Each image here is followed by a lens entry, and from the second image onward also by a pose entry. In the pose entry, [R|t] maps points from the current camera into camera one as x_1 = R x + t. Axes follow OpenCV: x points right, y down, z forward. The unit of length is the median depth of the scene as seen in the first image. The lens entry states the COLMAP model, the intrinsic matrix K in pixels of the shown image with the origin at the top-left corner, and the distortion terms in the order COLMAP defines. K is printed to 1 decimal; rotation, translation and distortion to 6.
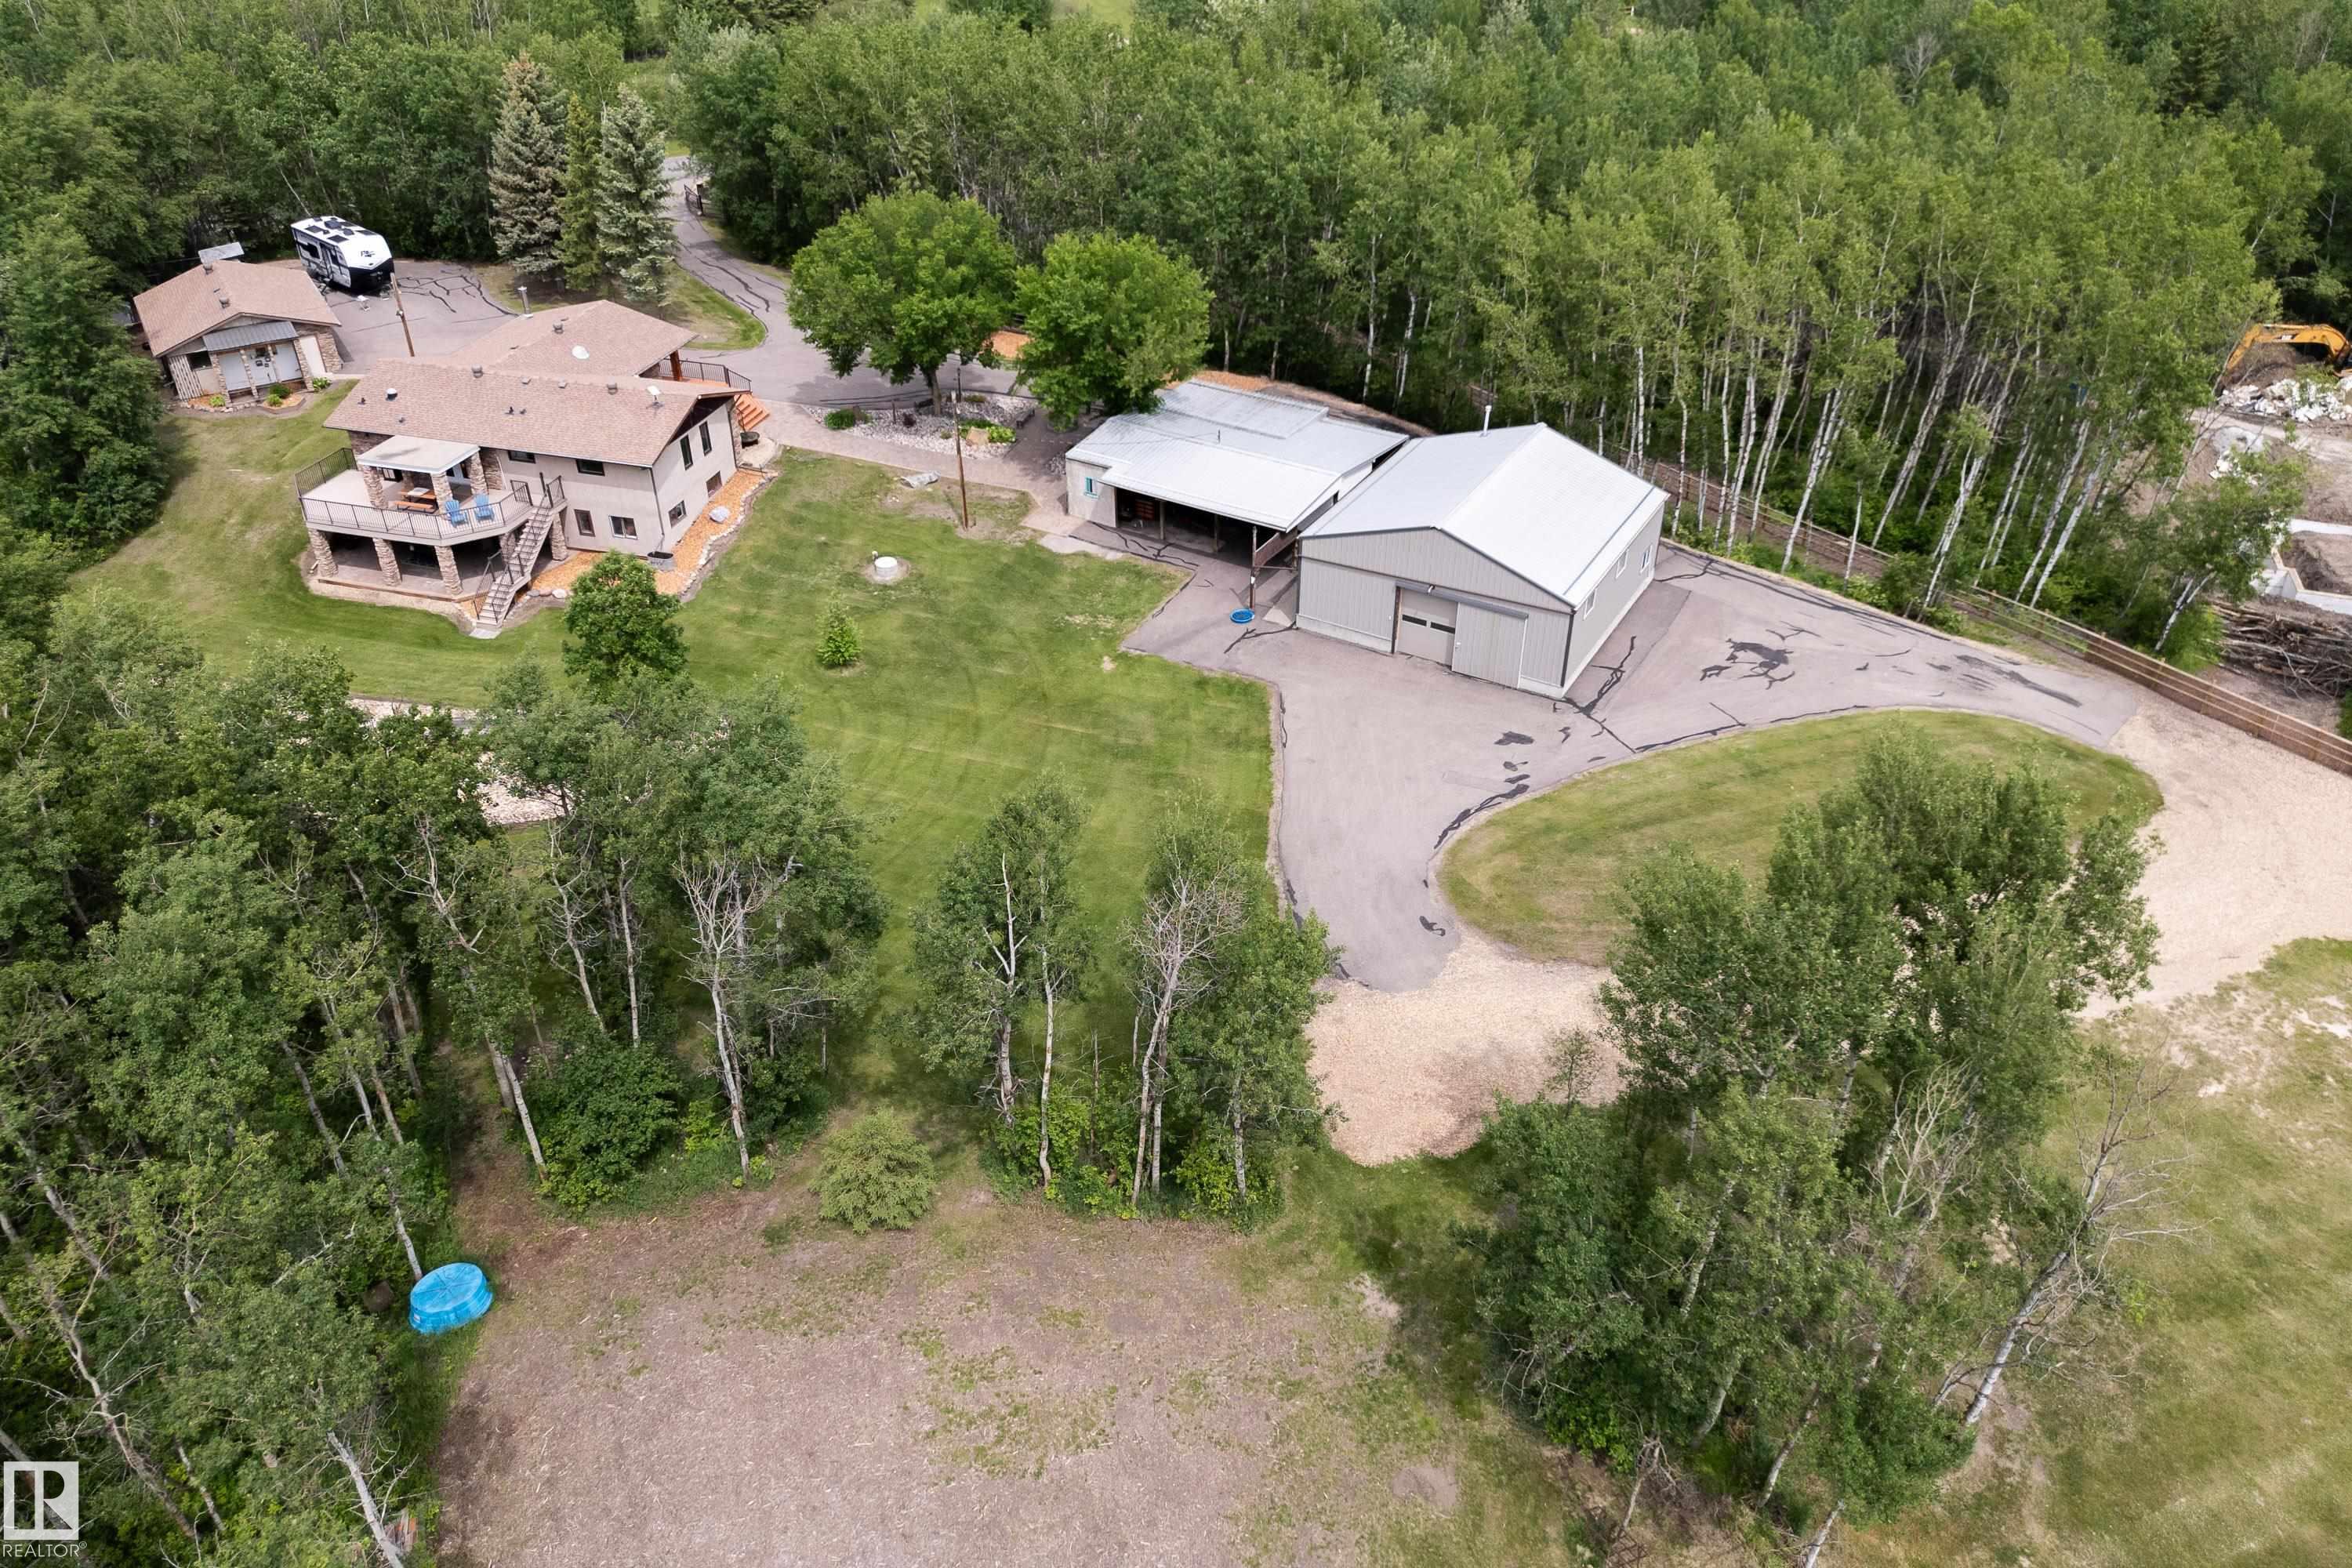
lens RADIAL K [[1661.0, 0, 1175.5], [0, 1661.0, 668.7], [0, 0, 1]] dist [0.089864, -0.122189]
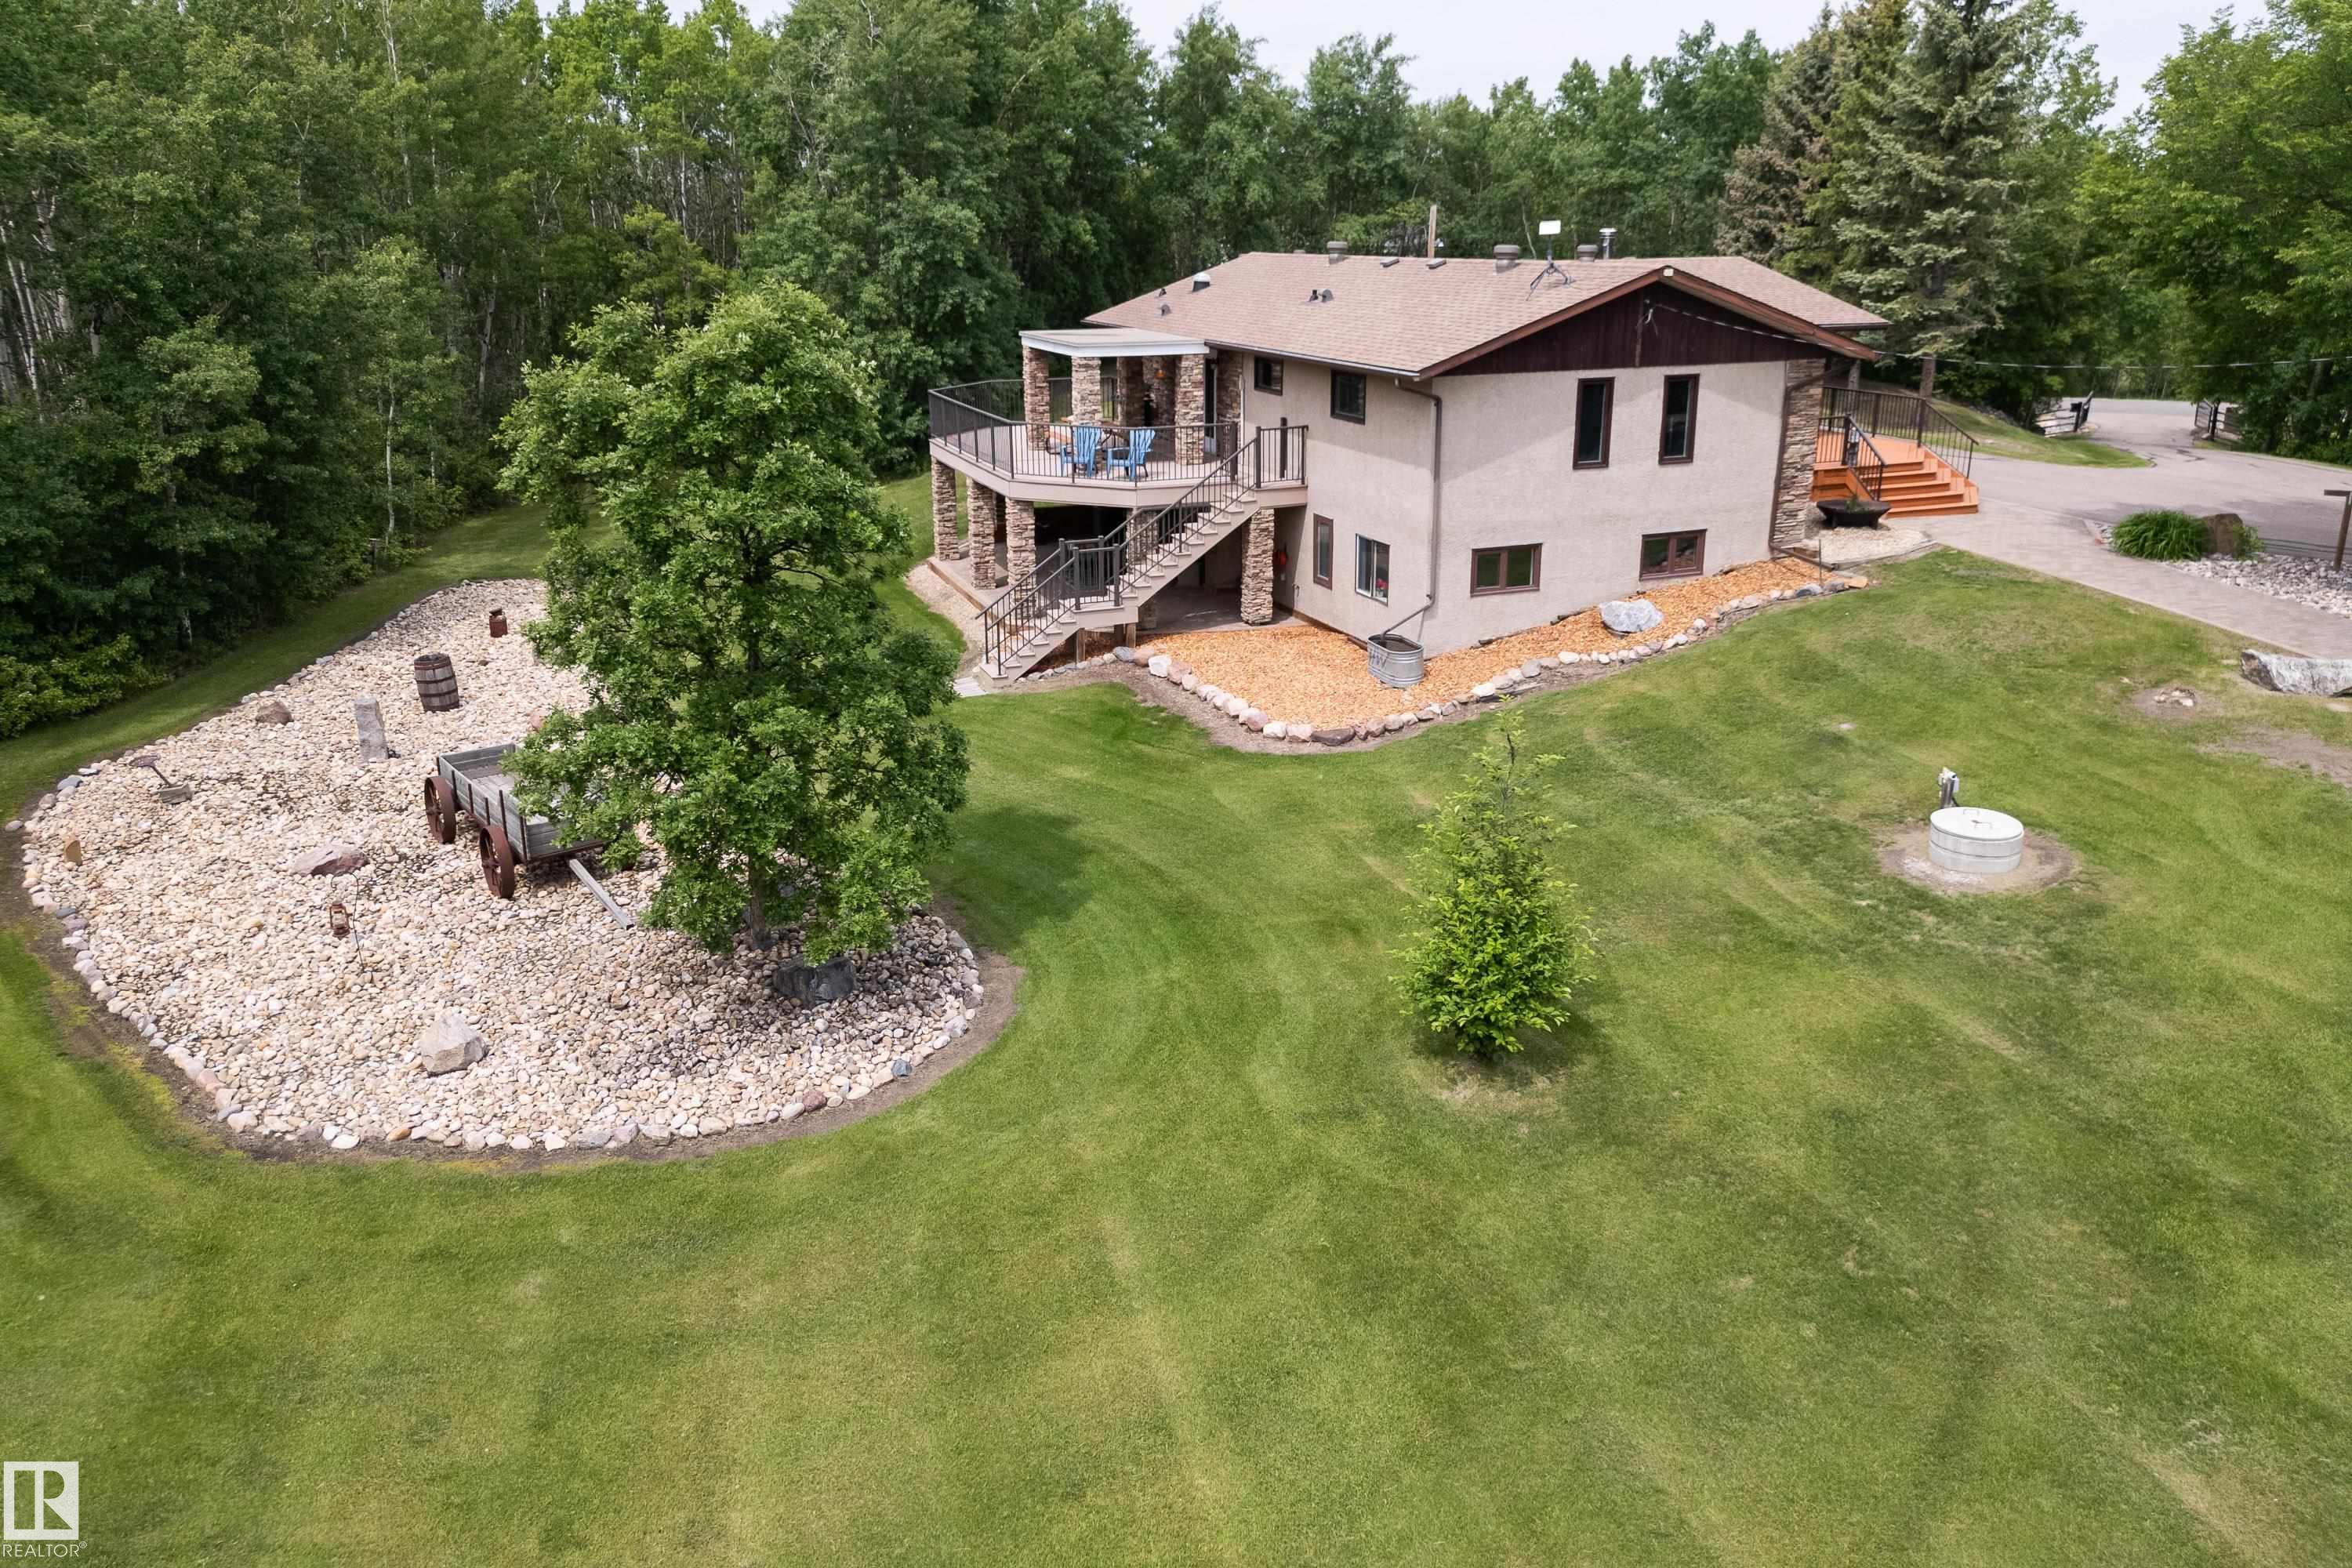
lens RADIAL K [[1661.0, 0, 1175.5], [0, 1661.0, 668.7], [0, 0, 1]] dist [0.089864, -0.122189]
pose [[0.594253, 0.207029, -0.777176, -0.050684], [-0.410483, 0.909044, -0.071712, -0.016573], [0.691640, 0.361633, 0.625184, 0.742583]]
